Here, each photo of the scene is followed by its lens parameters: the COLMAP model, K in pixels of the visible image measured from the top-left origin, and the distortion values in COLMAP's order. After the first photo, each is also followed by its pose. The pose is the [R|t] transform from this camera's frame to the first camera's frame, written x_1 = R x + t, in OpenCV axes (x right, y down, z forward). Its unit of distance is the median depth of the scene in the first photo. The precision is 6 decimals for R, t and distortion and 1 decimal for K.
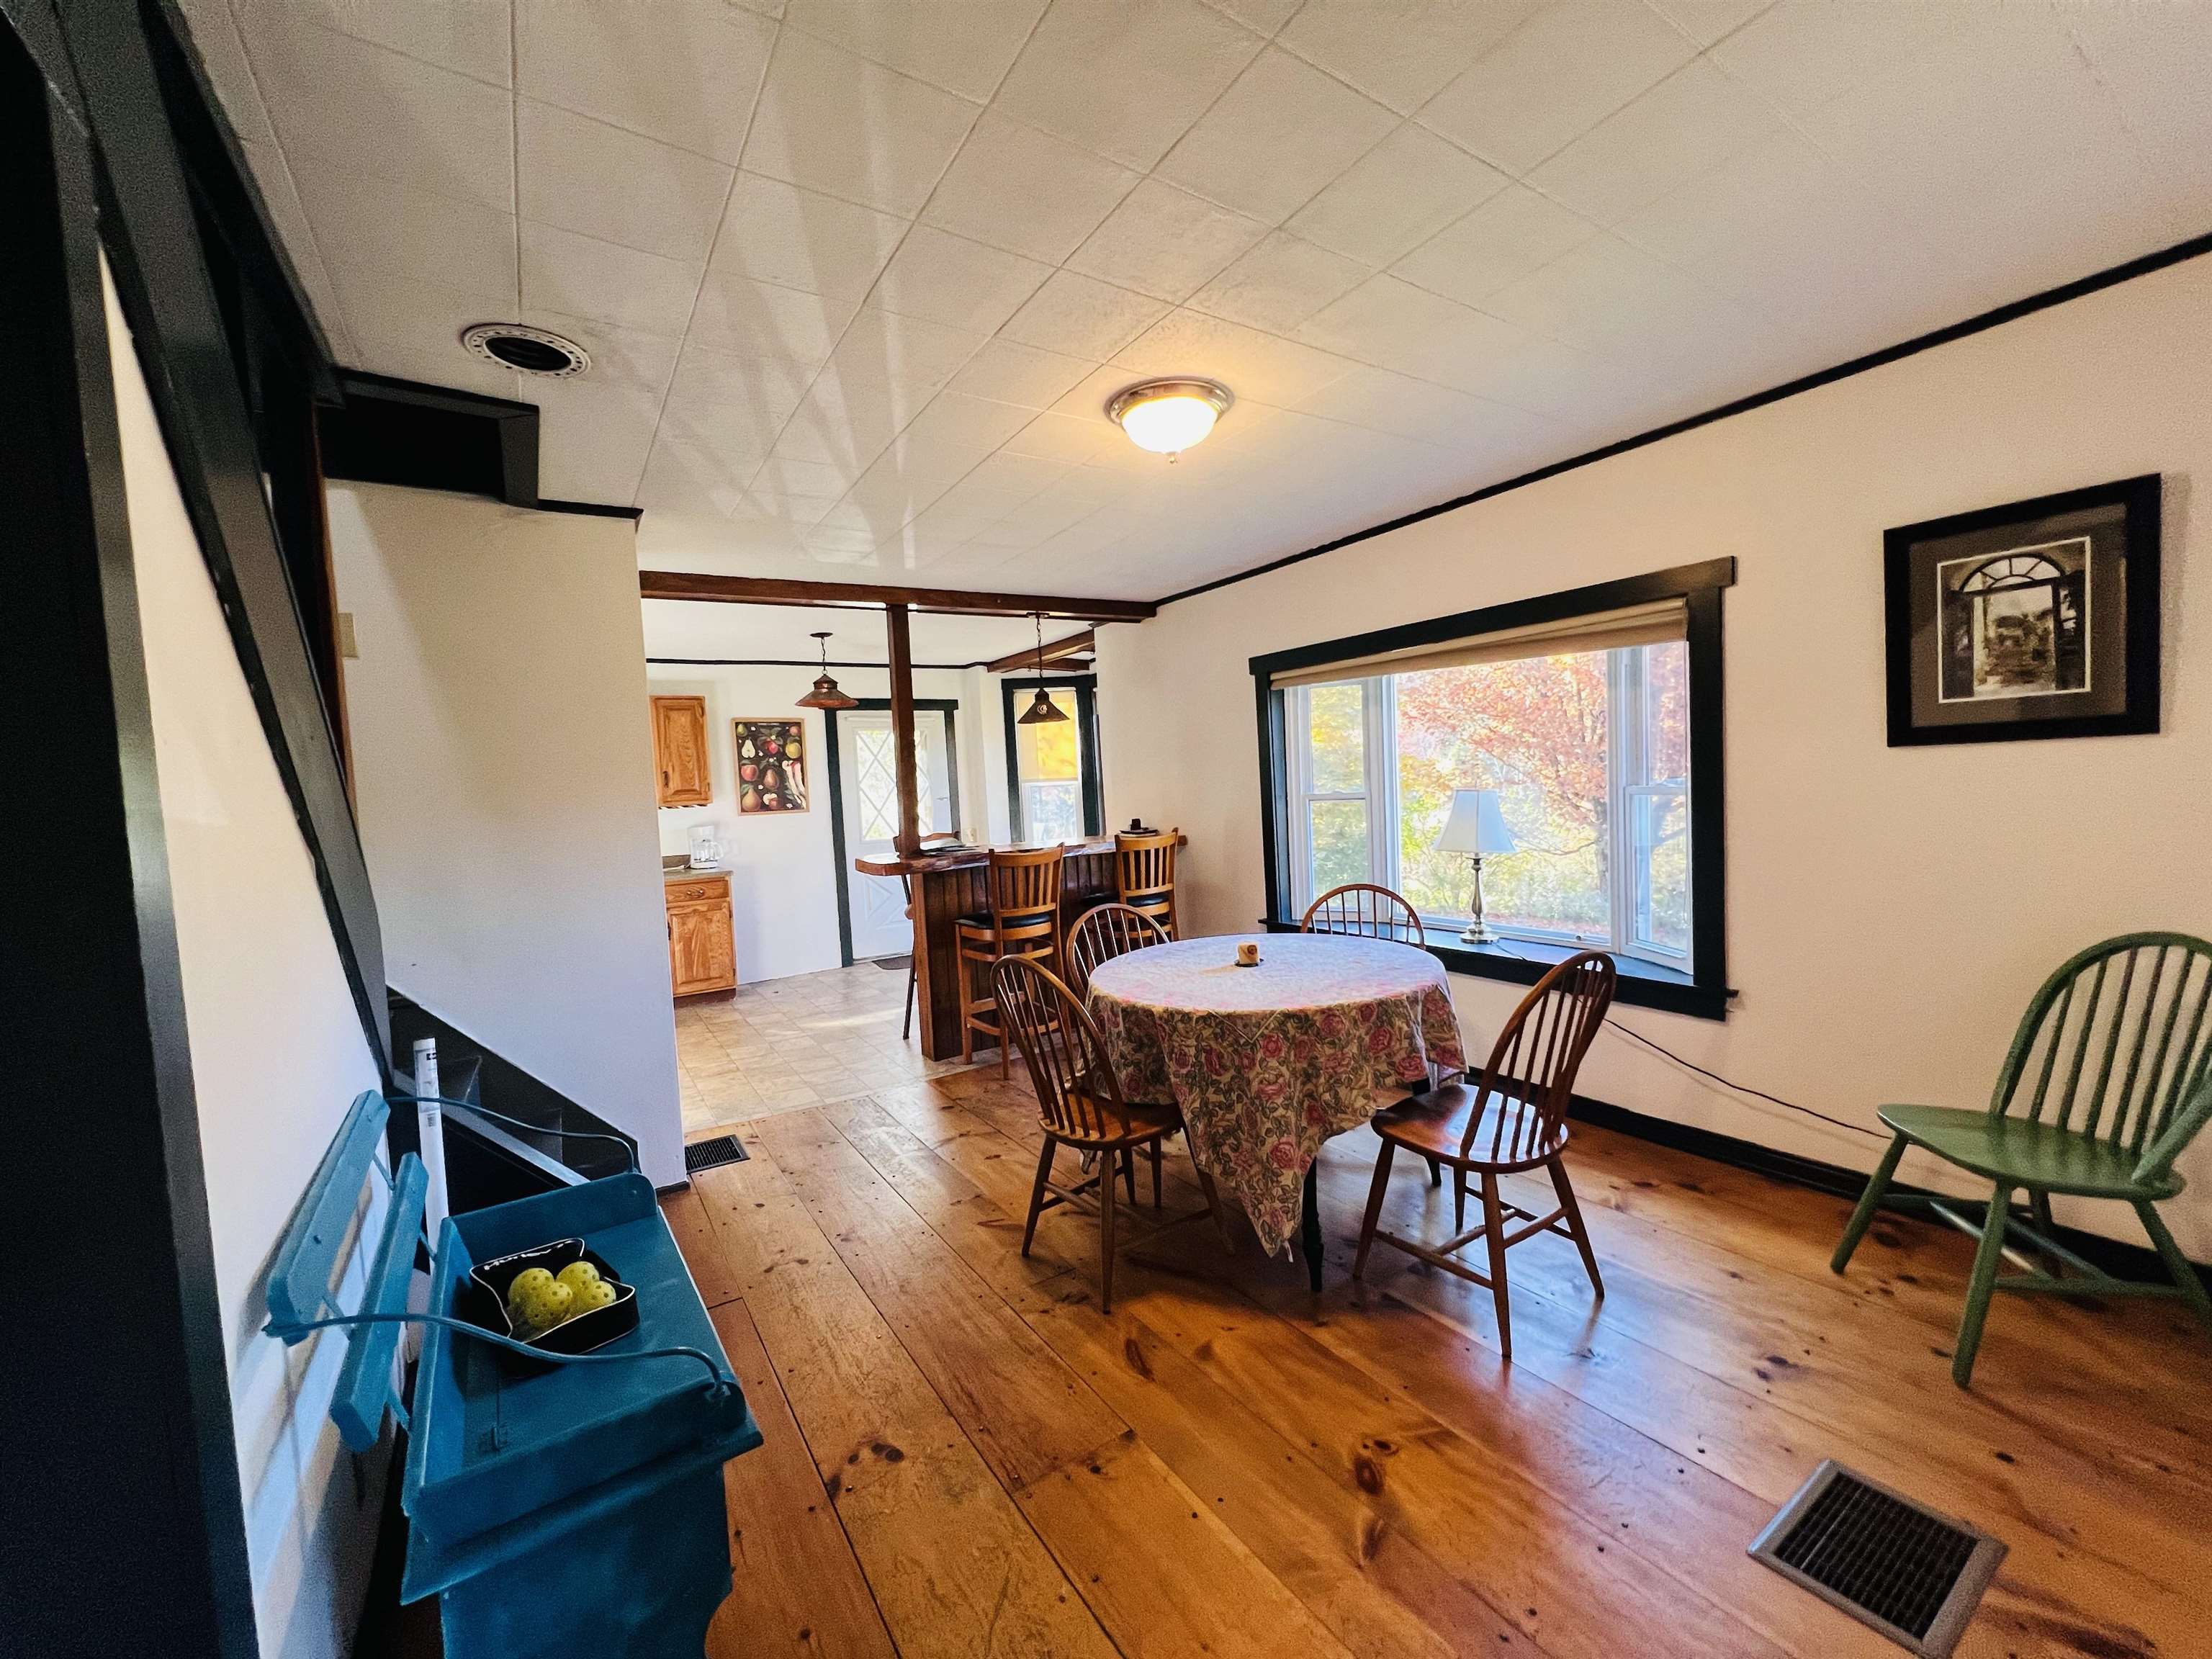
lens RADIAL K [[879.2, 0, 1102.2], [0, 879.2, 818.4], [0, 0, 1]] dist [-0.002917, 0.000336]
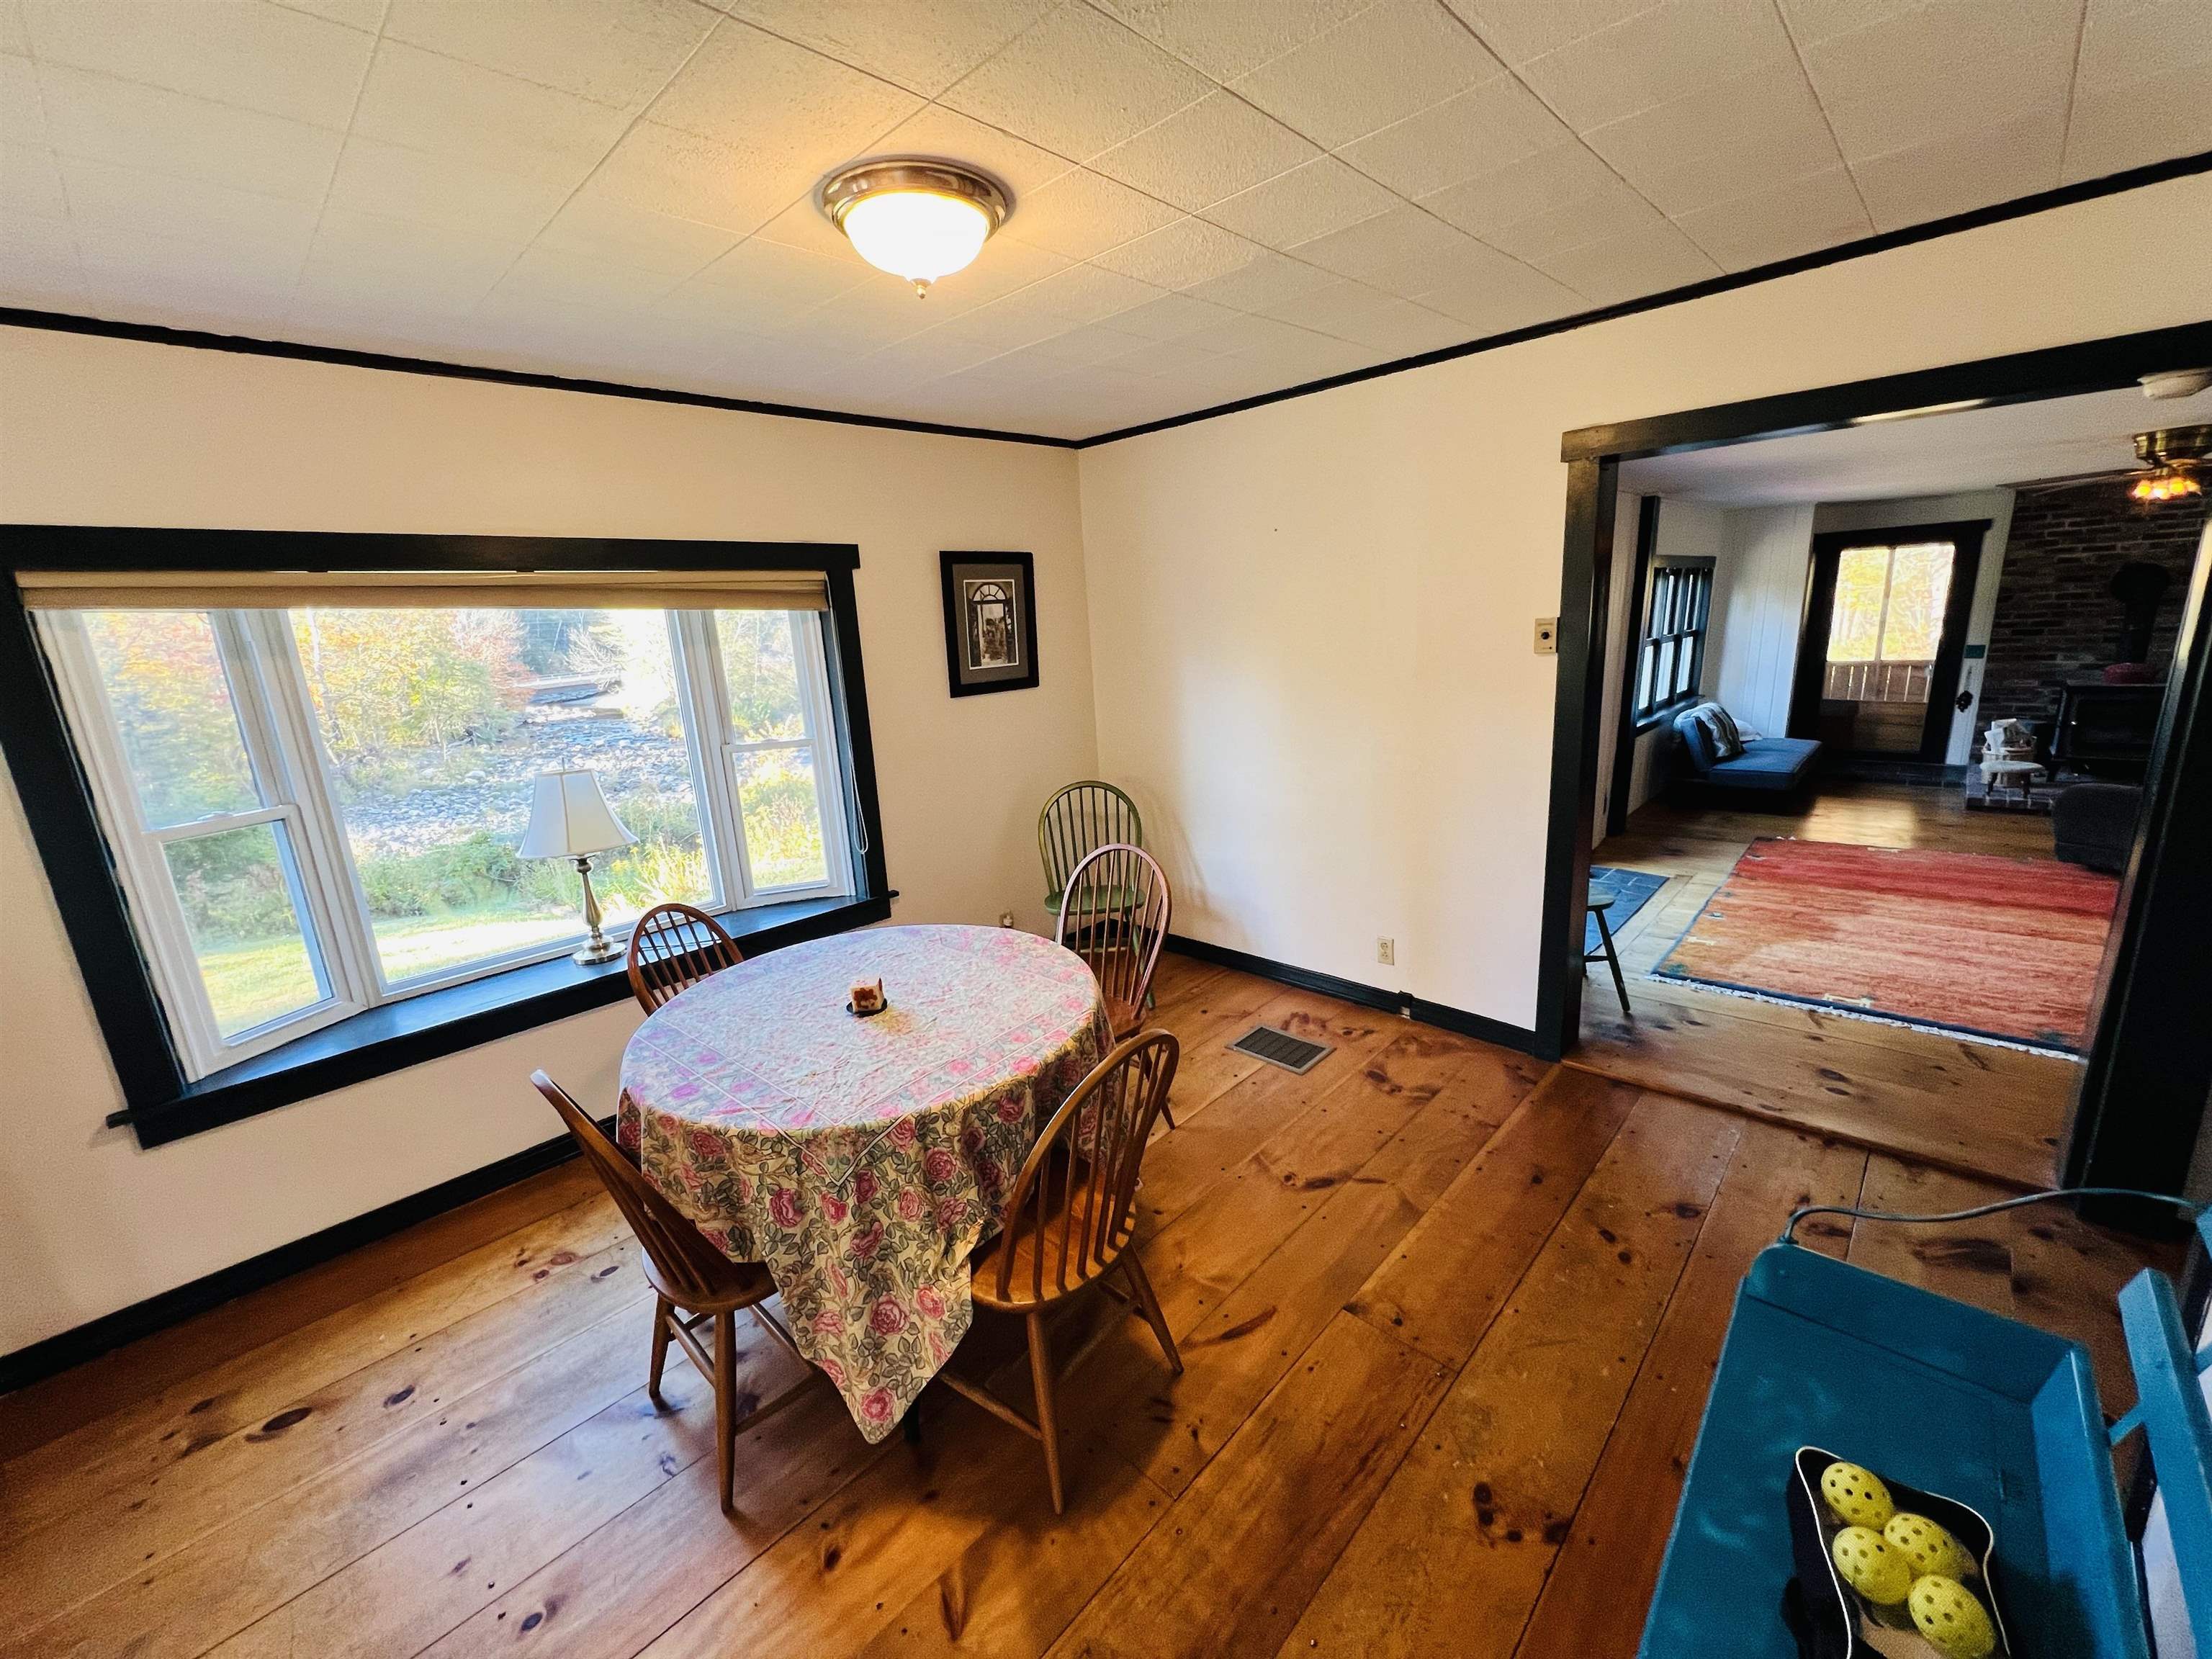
lens RADIAL K [[879.2, 0, 1118.9], [0, 879.2, 828.4], [0, 0, 1]] dist [-0.002917, 0.000336]
pose [[-0.225419, -0.165744, 0.960060, -0.720204], [0.109041, 0.974939, 0.193915, -0.134740], [-0.968141, 0.148399, -0.201697, 1.141013]]
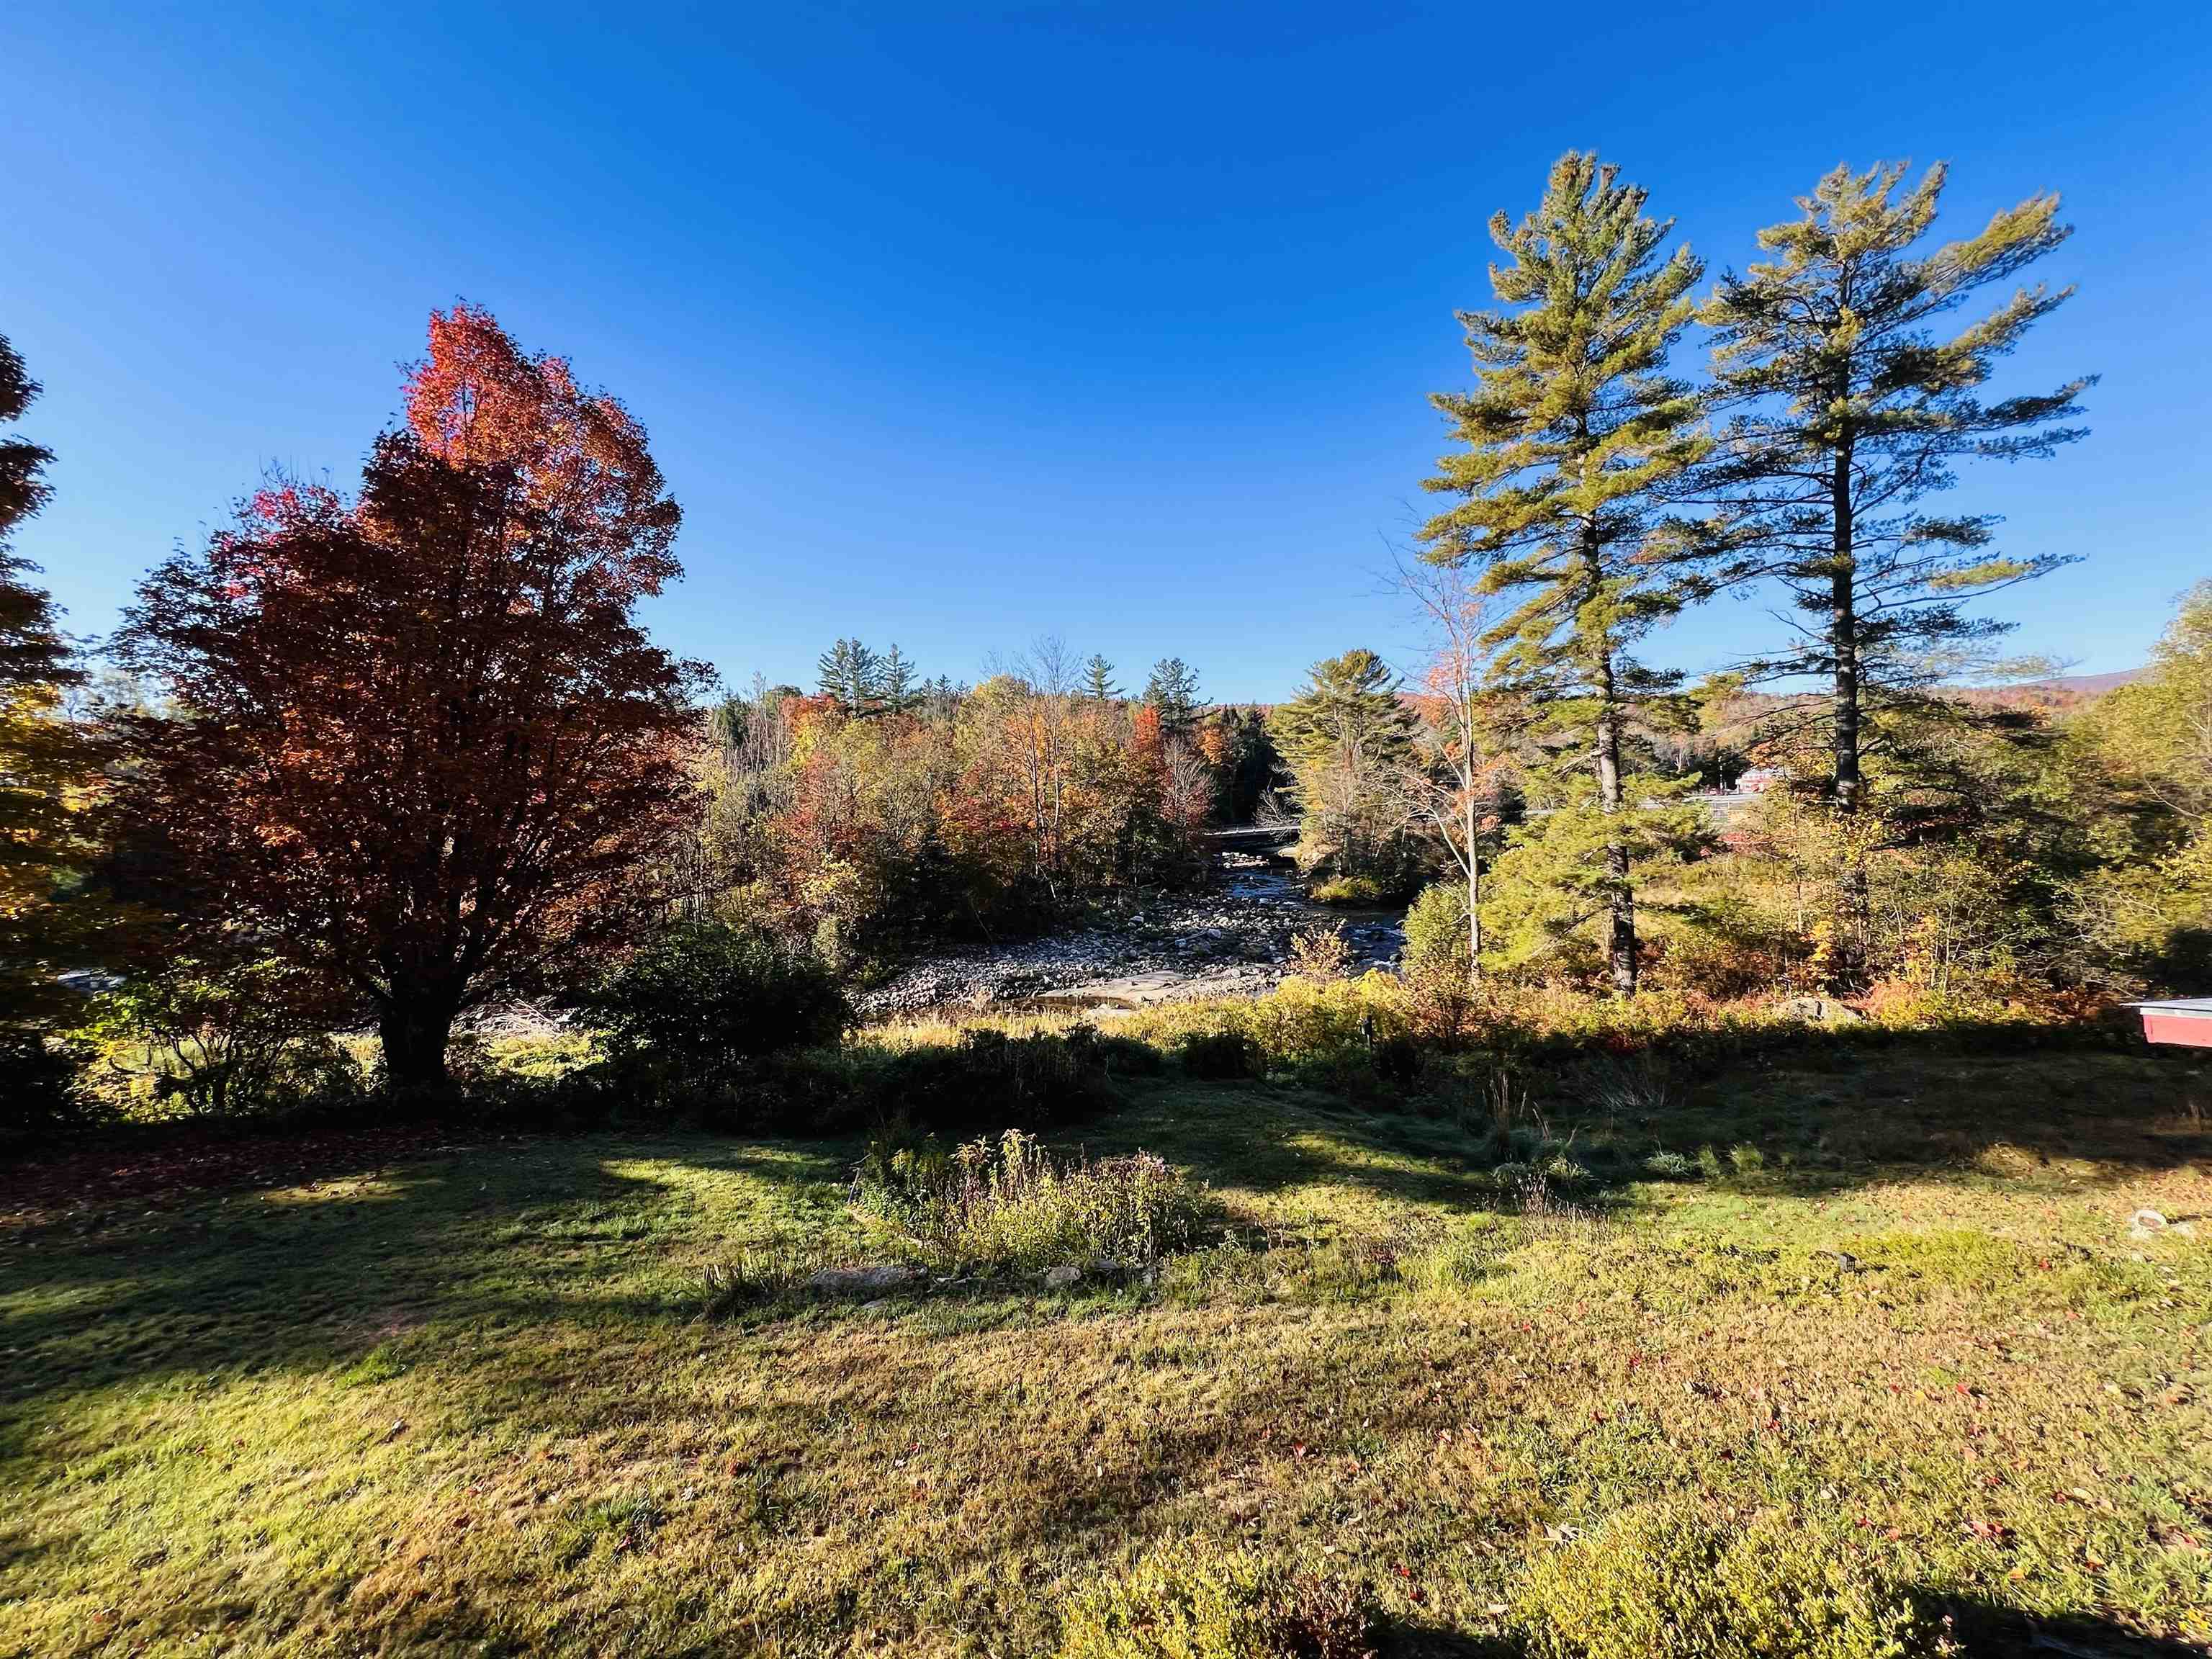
lens RADIAL K [[879.2, 0, 1118.0], [0, 879.2, 823.2], [0, 0, 1]] dist [-0.002917, 0.000336]
pose [[0.507980, 0.008161, 0.861330, -0.643542], [0.039635, 0.998675, -0.032837, -0.164468], [-0.860457, 0.050819, 0.506983, 1.072459]]
